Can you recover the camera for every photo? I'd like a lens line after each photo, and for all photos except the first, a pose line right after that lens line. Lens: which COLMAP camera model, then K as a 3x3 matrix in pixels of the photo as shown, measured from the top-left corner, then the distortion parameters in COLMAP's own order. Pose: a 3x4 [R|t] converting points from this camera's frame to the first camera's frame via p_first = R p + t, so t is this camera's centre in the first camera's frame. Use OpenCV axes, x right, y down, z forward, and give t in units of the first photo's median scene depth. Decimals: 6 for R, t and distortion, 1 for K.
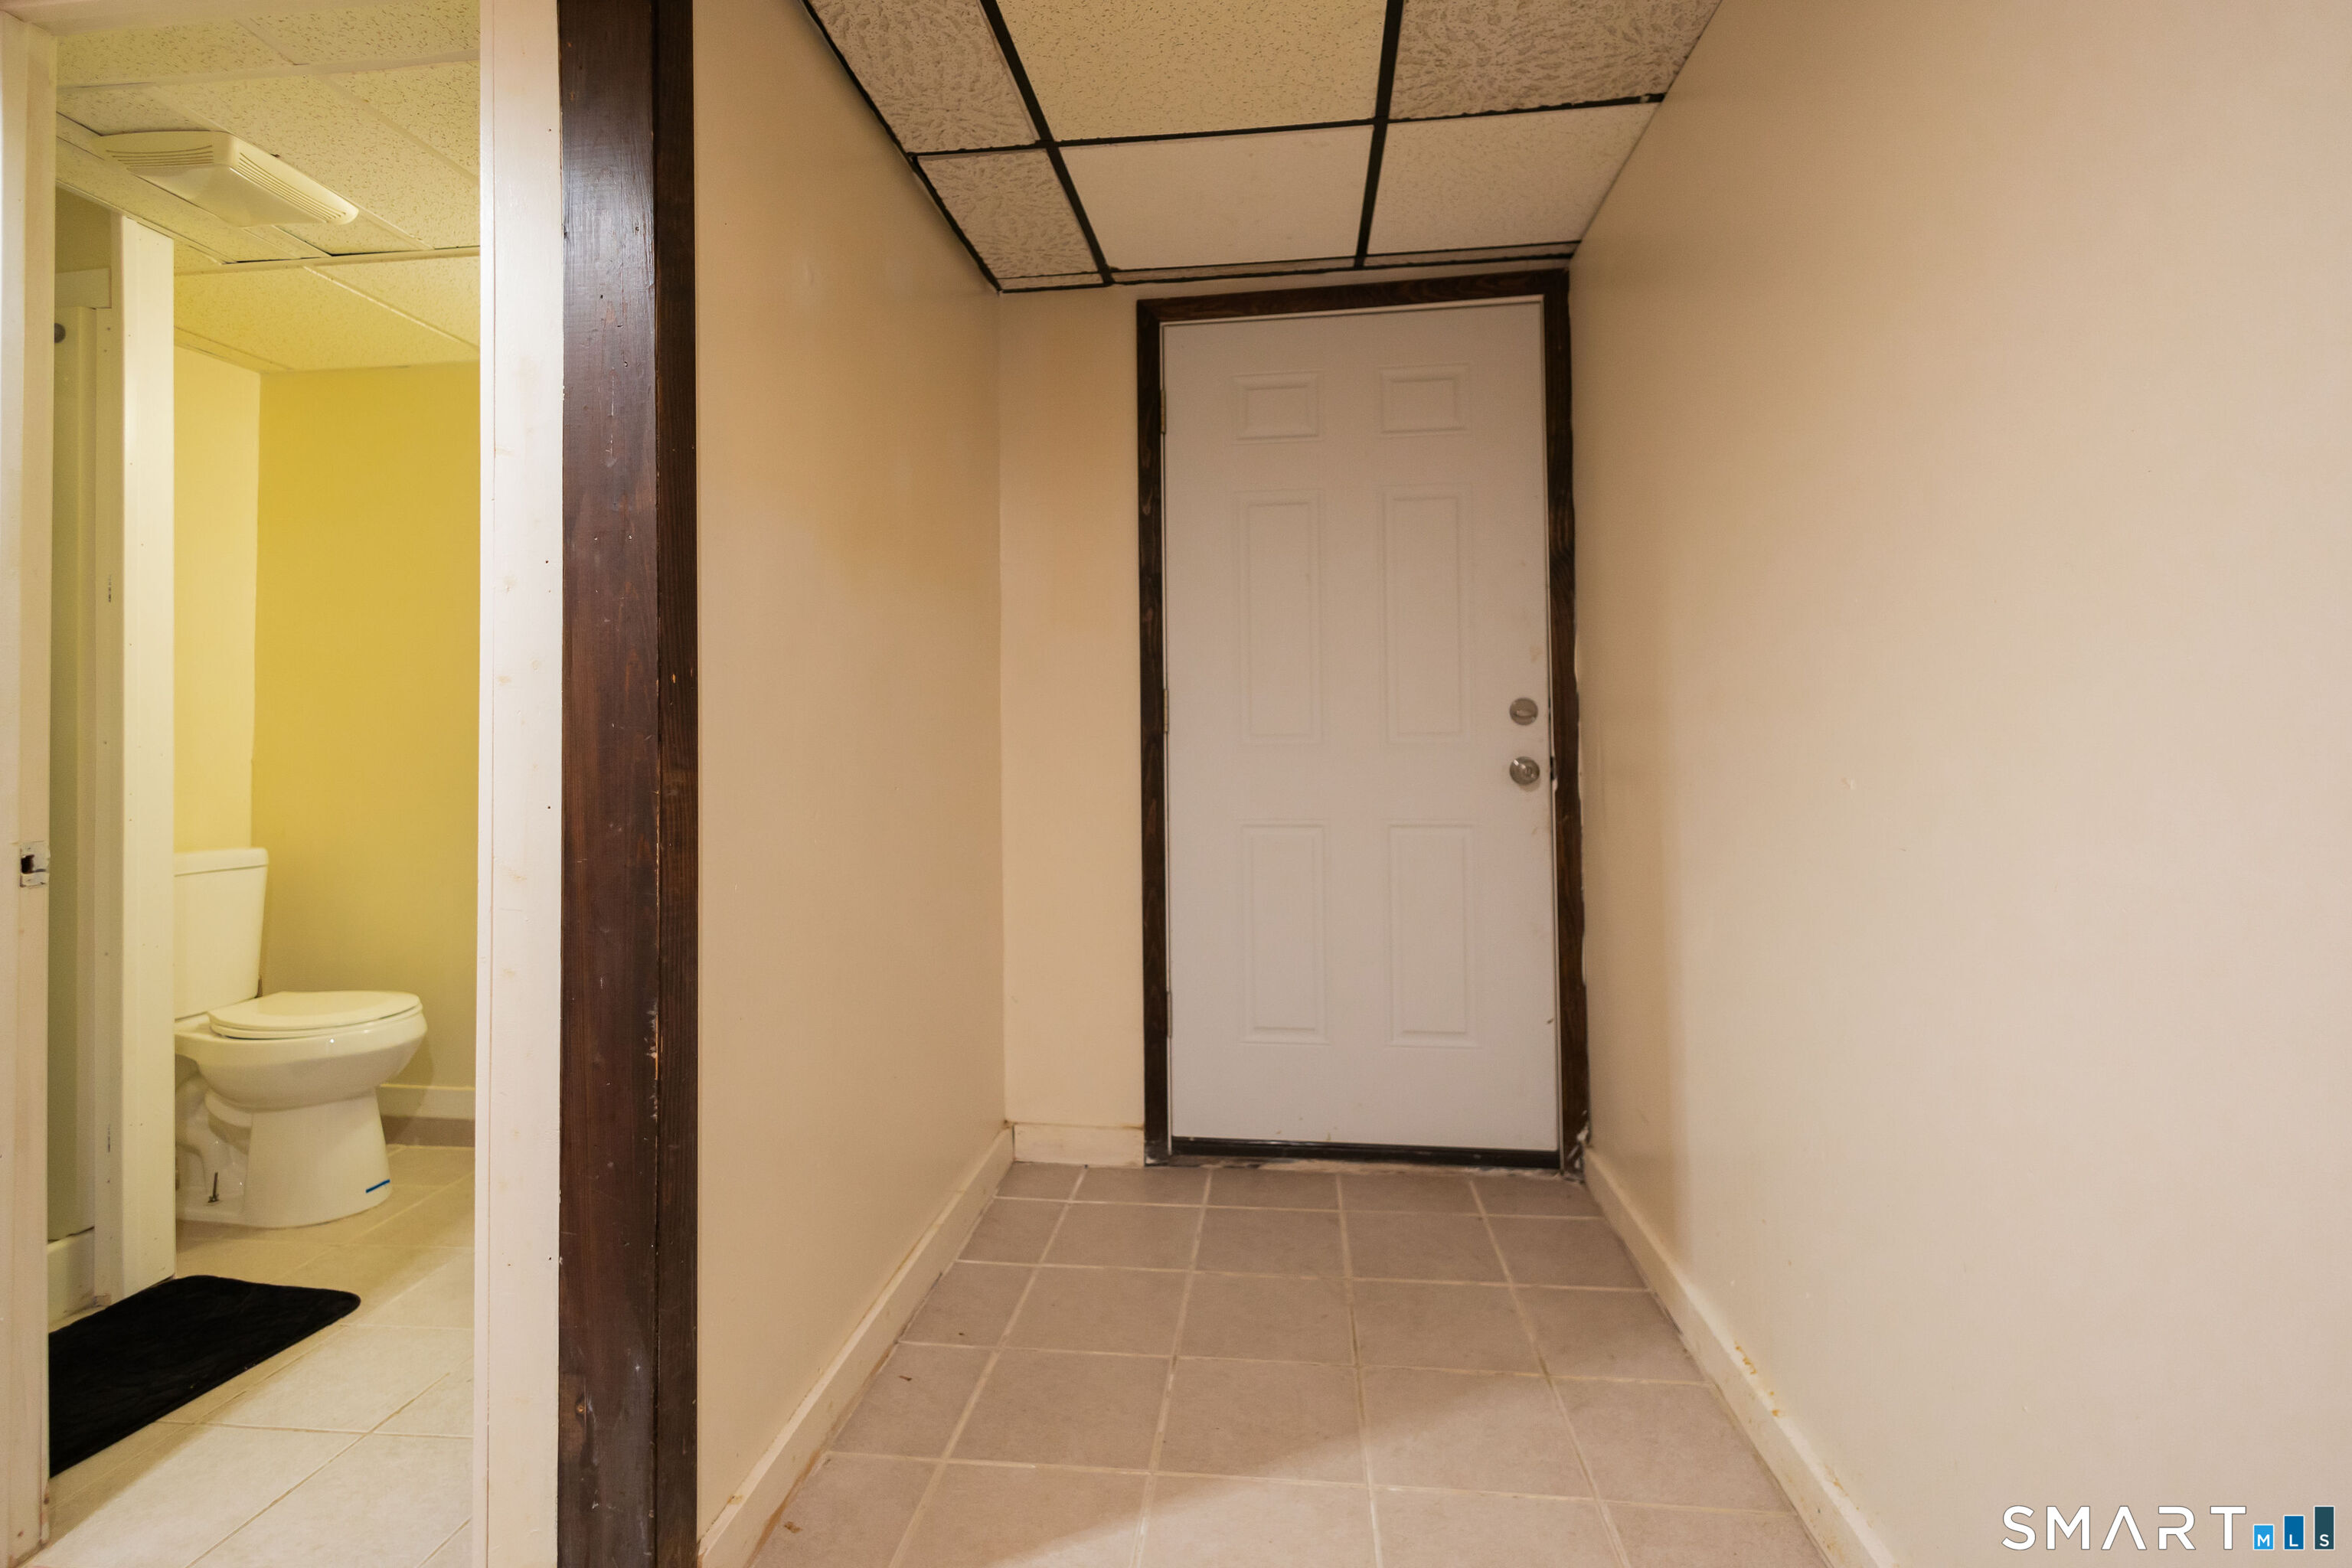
lens RADIAL K [[1107.5, 0, 1155.3], [0, 1107.5, 701.1], [0, 0, 1]] dist [0.003220, -0.000070]
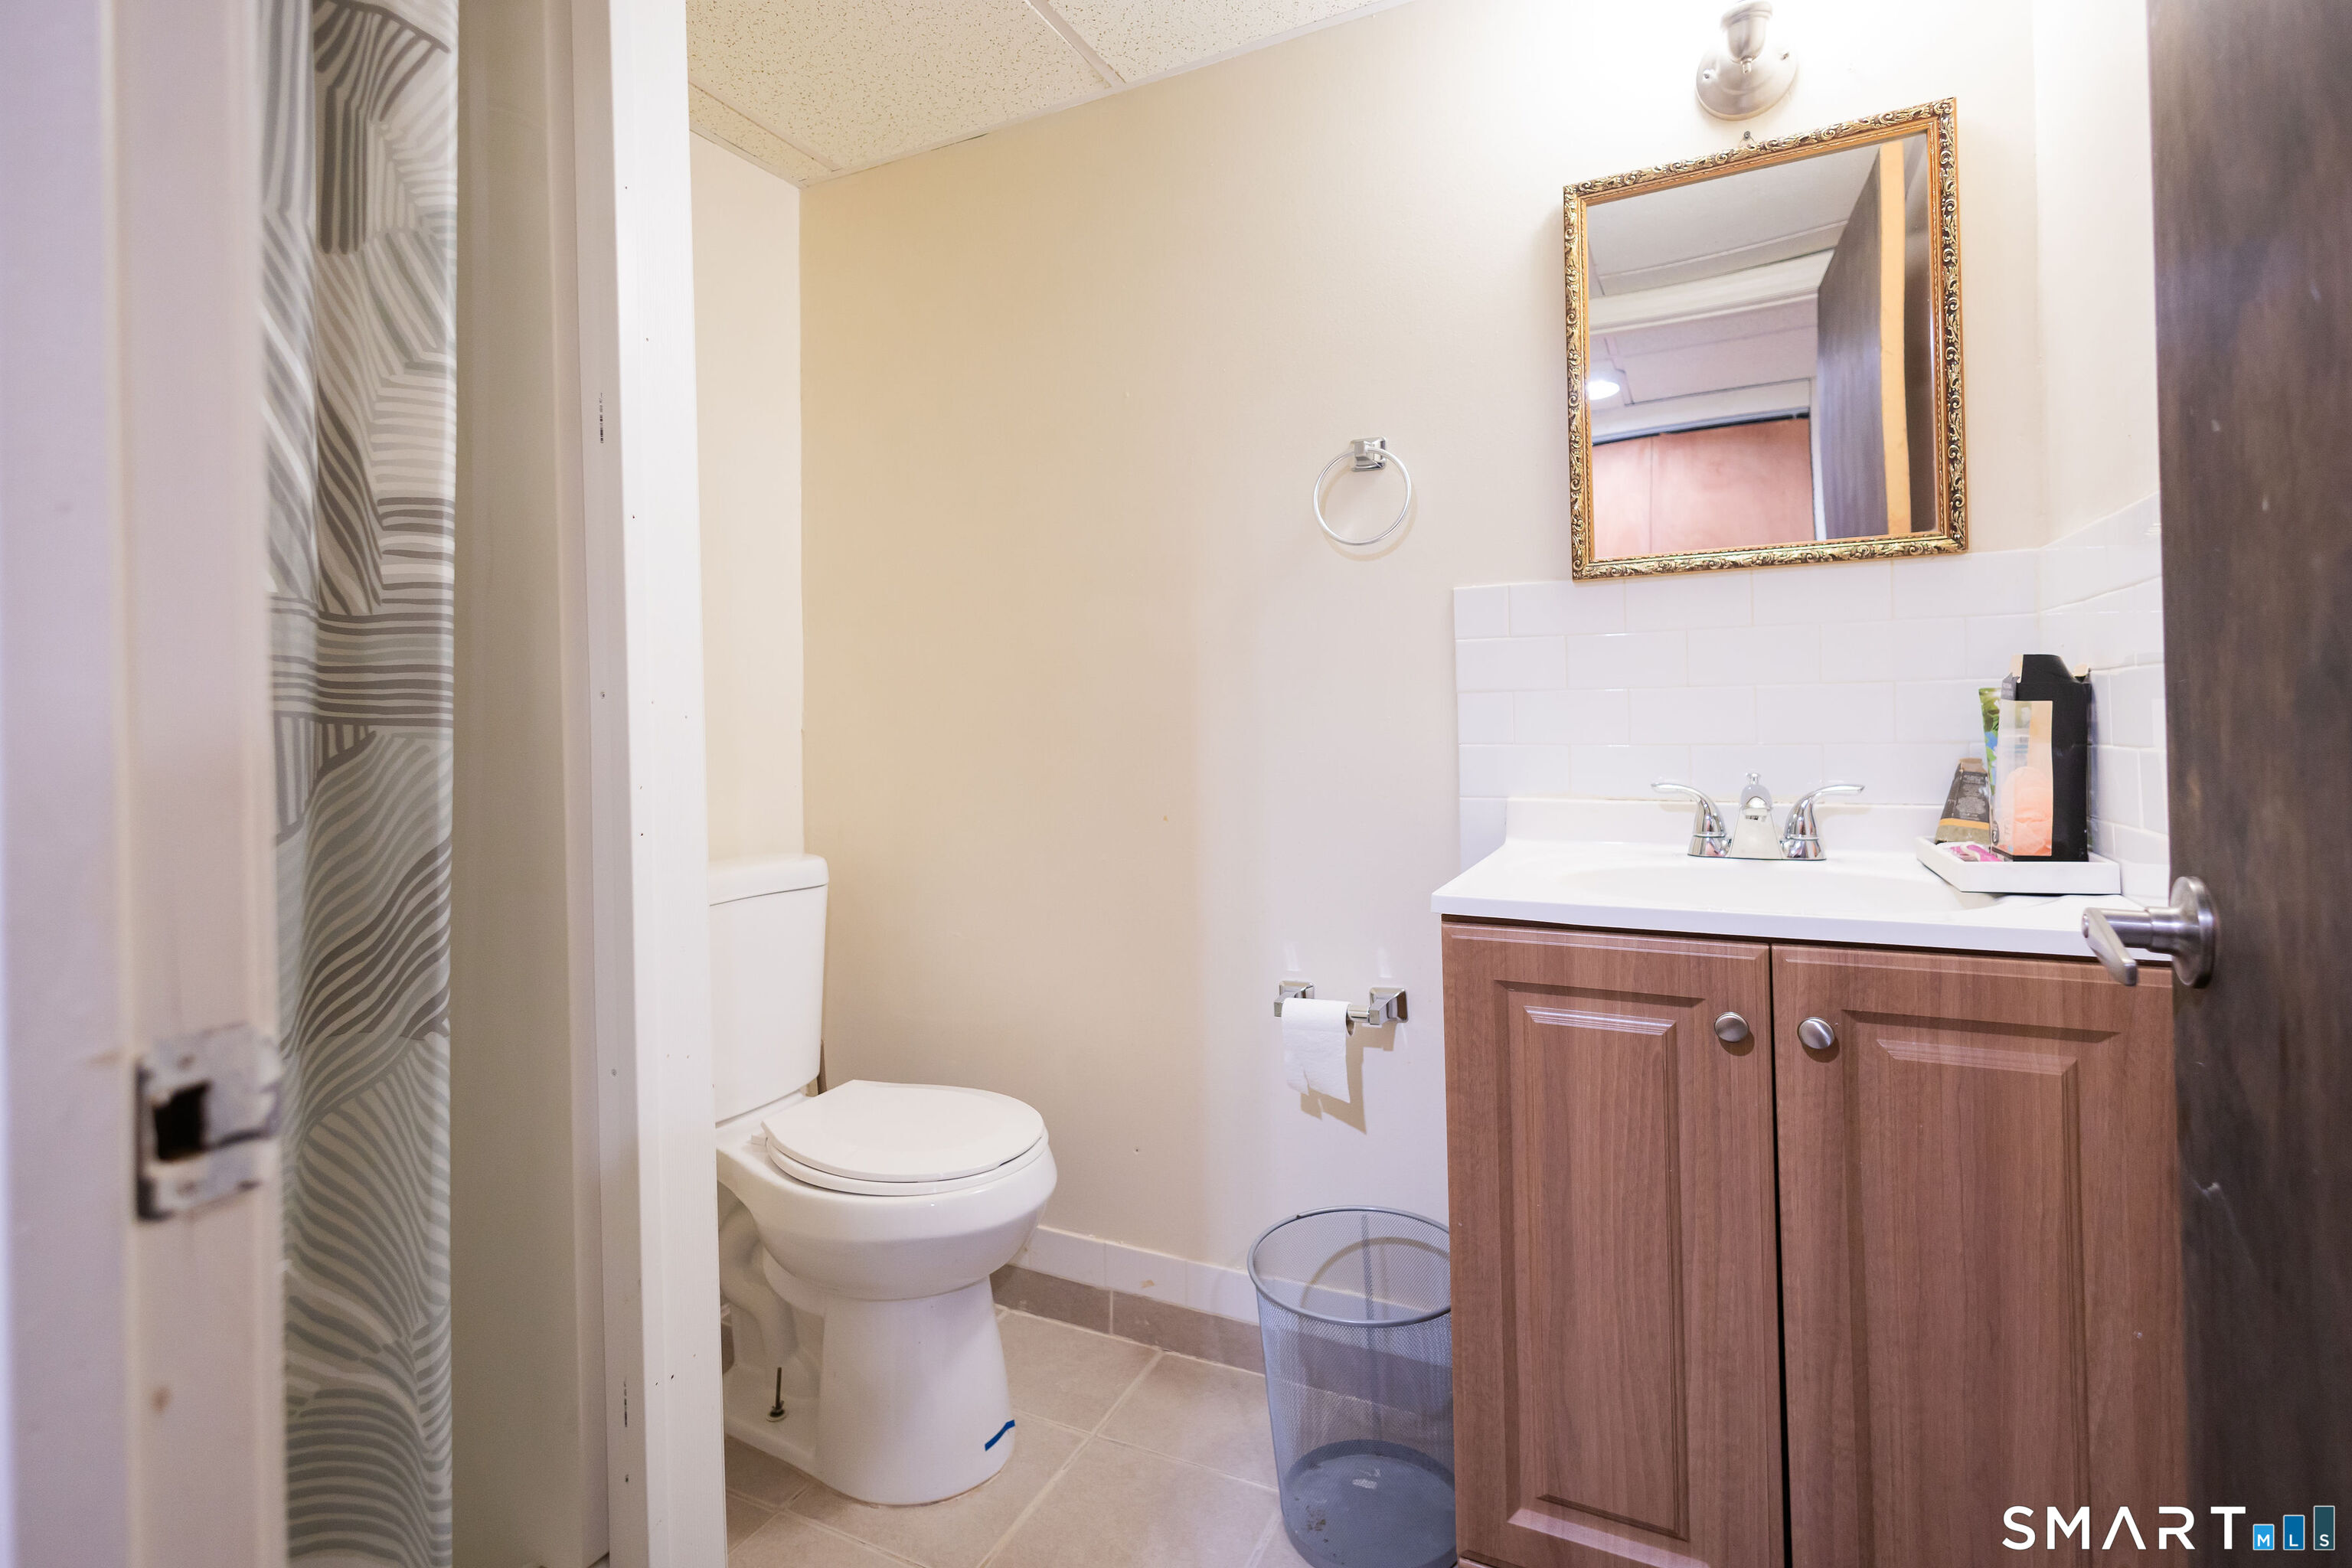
lens RADIAL K [[1107.5, 0, 1155.3], [0, 1107.5, 701.1], [0, 0, 1]] dist [0.003220, -0.000070]
pose [[0.937530, -0.010922, -0.347732, -0.414756], [0.019020, 0.999621, 0.019882, 0.029546], [0.347383, -0.025254, 0.937383, 0.484341]]
